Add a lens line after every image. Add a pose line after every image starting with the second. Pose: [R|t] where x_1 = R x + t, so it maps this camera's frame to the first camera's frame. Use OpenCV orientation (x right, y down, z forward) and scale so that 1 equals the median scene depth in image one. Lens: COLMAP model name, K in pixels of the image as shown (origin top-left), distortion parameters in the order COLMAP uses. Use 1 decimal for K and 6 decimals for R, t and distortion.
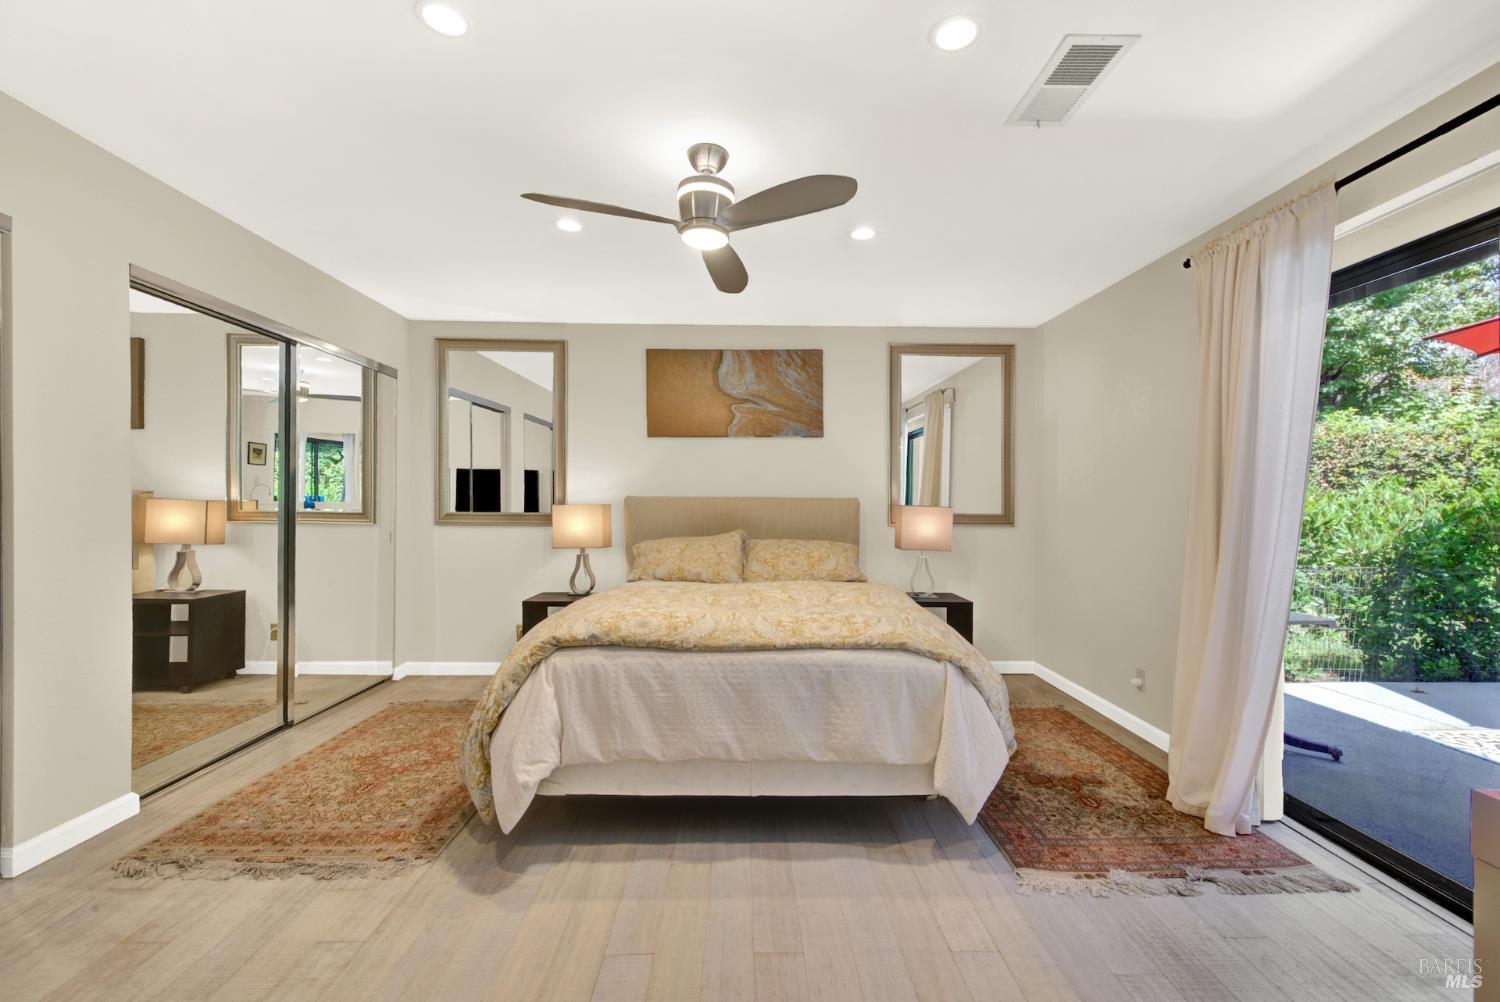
lens RADIAL K [[604.5, 0, 755.3], [0, 604.5, 500.3], [0, 0, 1]] dist [0.002309, -0.001460]
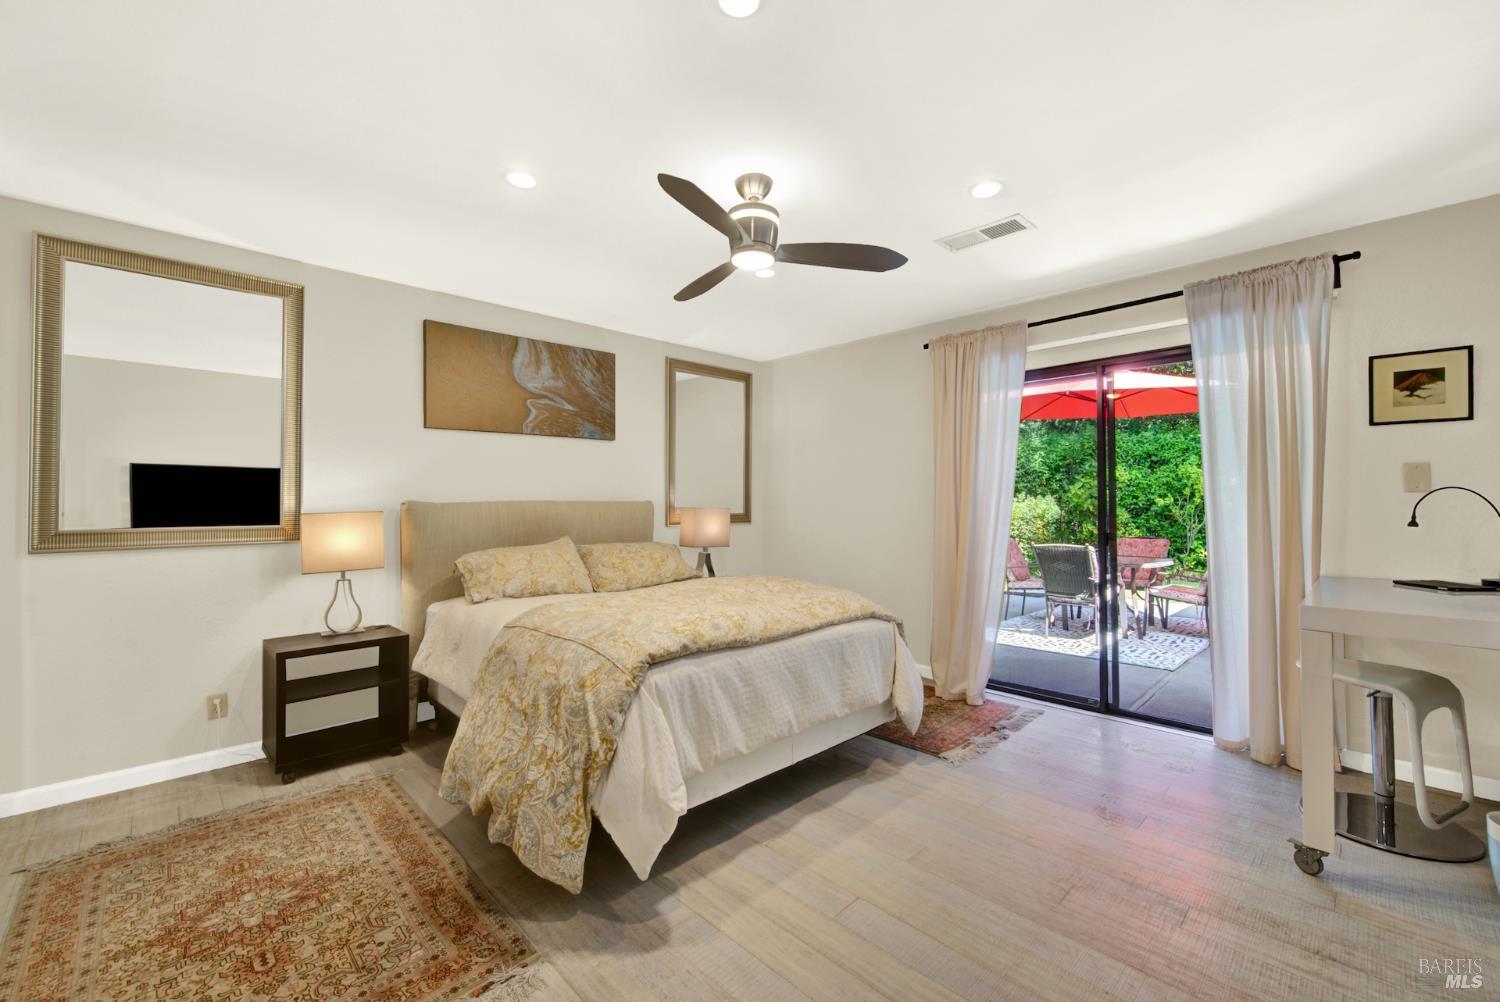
lens RADIAL K [[604.5, 0, 752.0], [0, 604.5, 499.4], [0, 0, 1]] dist [0.002309, -0.001460]
pose [[0.739745, -0.006491, 0.672855, -0.807119], [0.009933, 0.999950, -0.001274, -0.006333], [-0.672813, 0.007626, 0.739773, 0.206809]]
